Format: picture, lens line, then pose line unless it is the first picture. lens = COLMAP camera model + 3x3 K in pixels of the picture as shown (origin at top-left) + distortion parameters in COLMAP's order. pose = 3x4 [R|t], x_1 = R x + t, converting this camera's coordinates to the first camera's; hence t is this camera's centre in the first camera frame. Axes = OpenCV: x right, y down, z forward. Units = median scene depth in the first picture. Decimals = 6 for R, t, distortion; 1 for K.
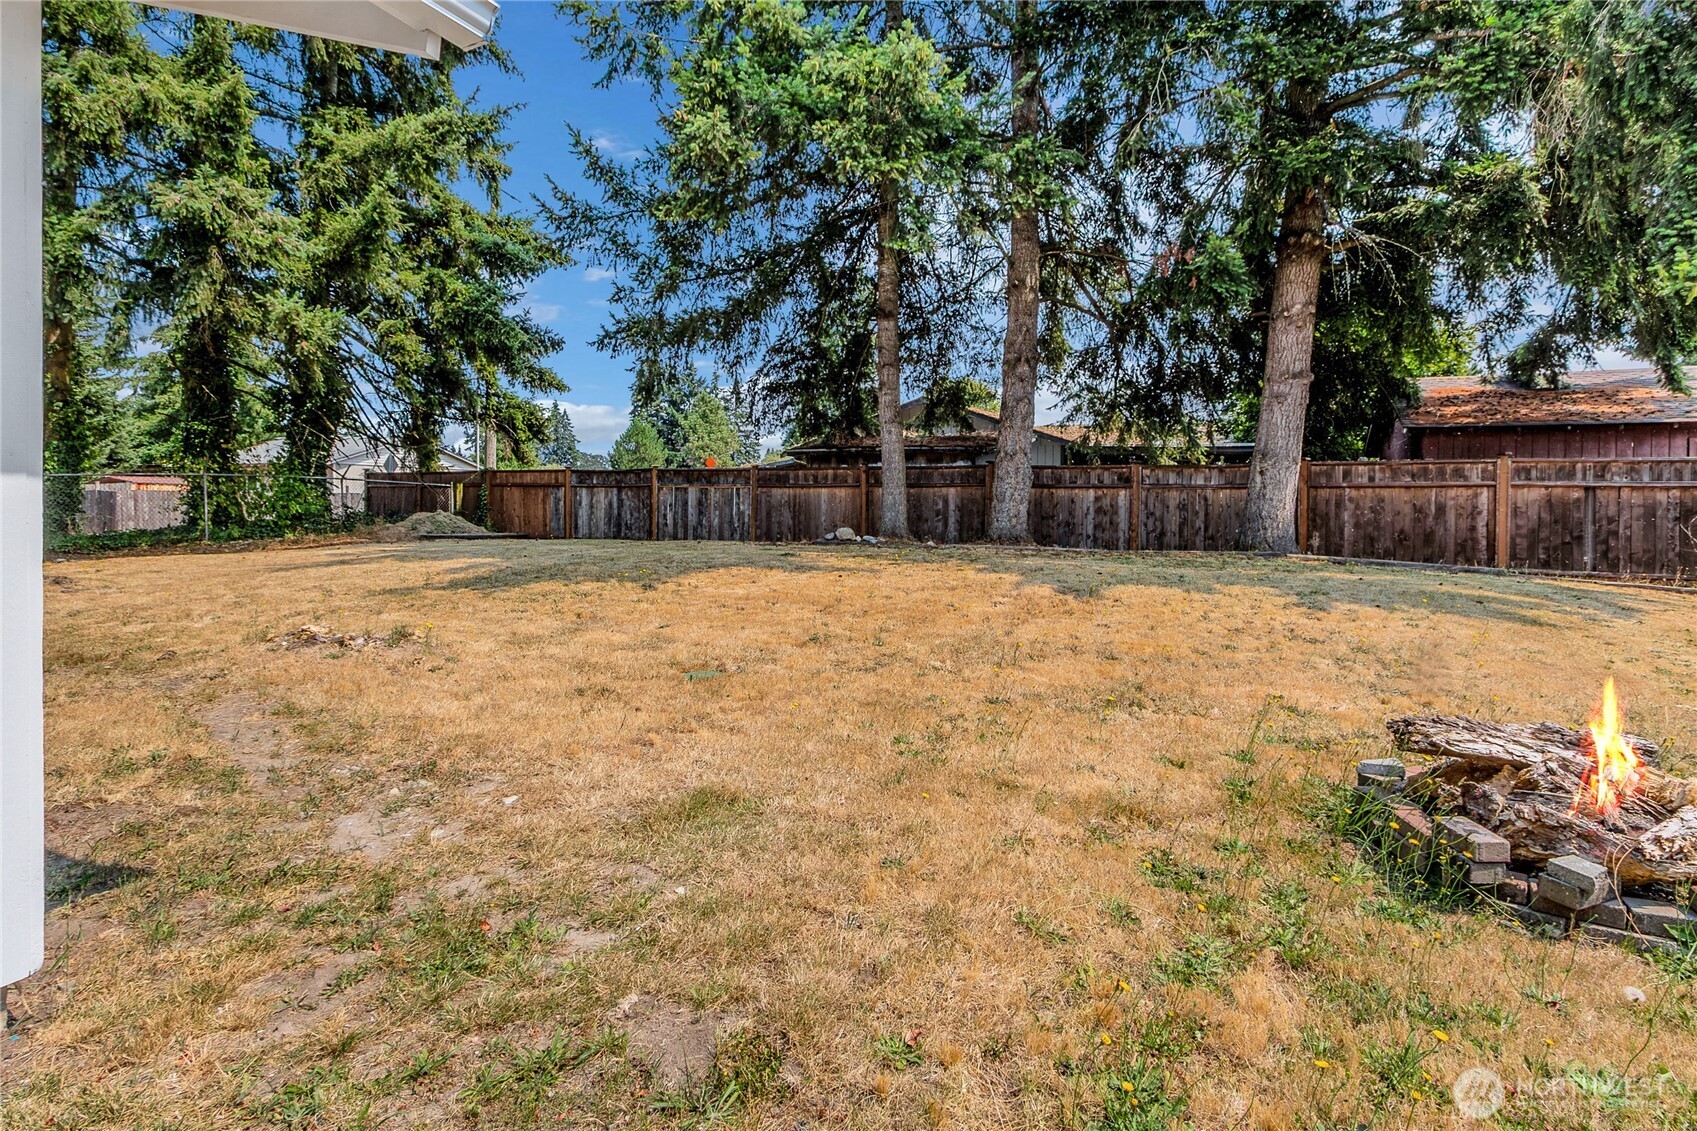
lens RADIAL K [[798.6, 0, 833.9], [0, 798.6, 550.2], [0, 0, 1]] dist [0.000896, 0.000162]
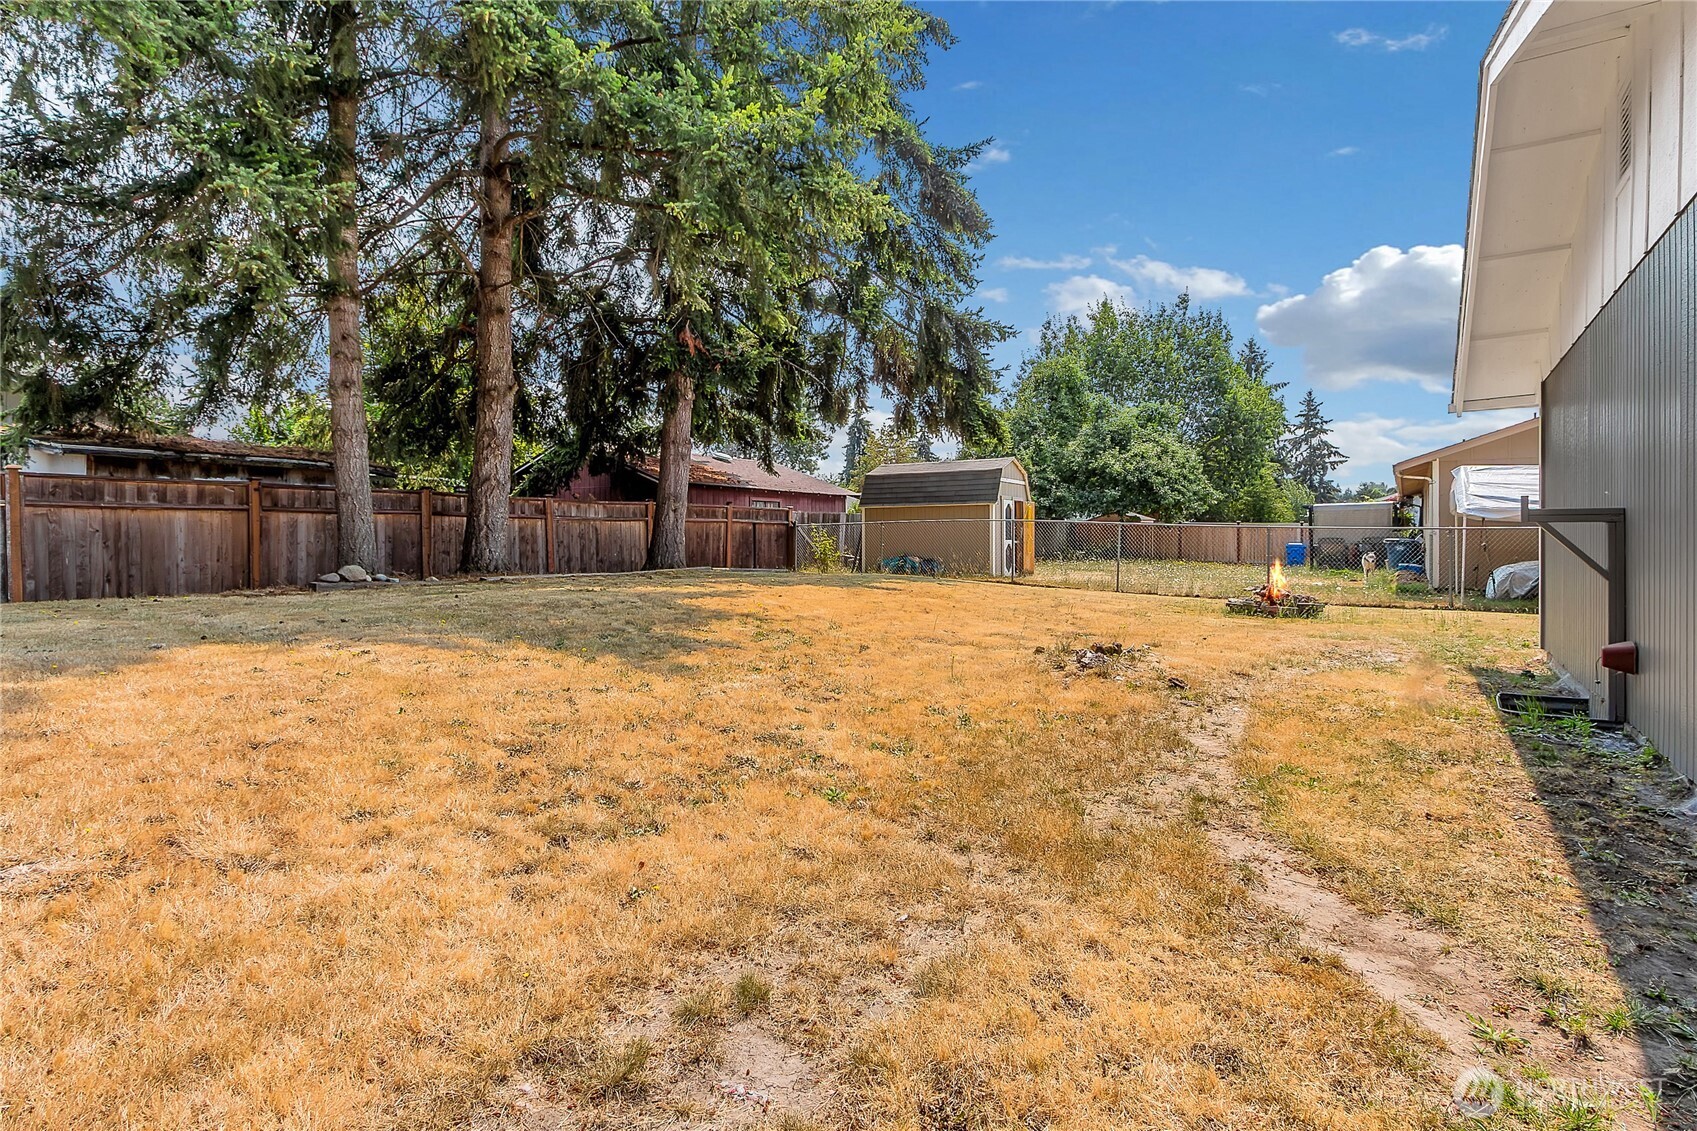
lens RADIAL K [[798.6, 0, 833.9], [0, 798.6, 550.2], [0, 0, 1]] dist [0.000896, 0.000162]
pose [[0.143659, -0.020180, 0.989421, -0.691751], [0.066362, 0.997738, 0.010714, -0.020242], [-0.987400, 0.064121, 0.144674, 0.450445]]
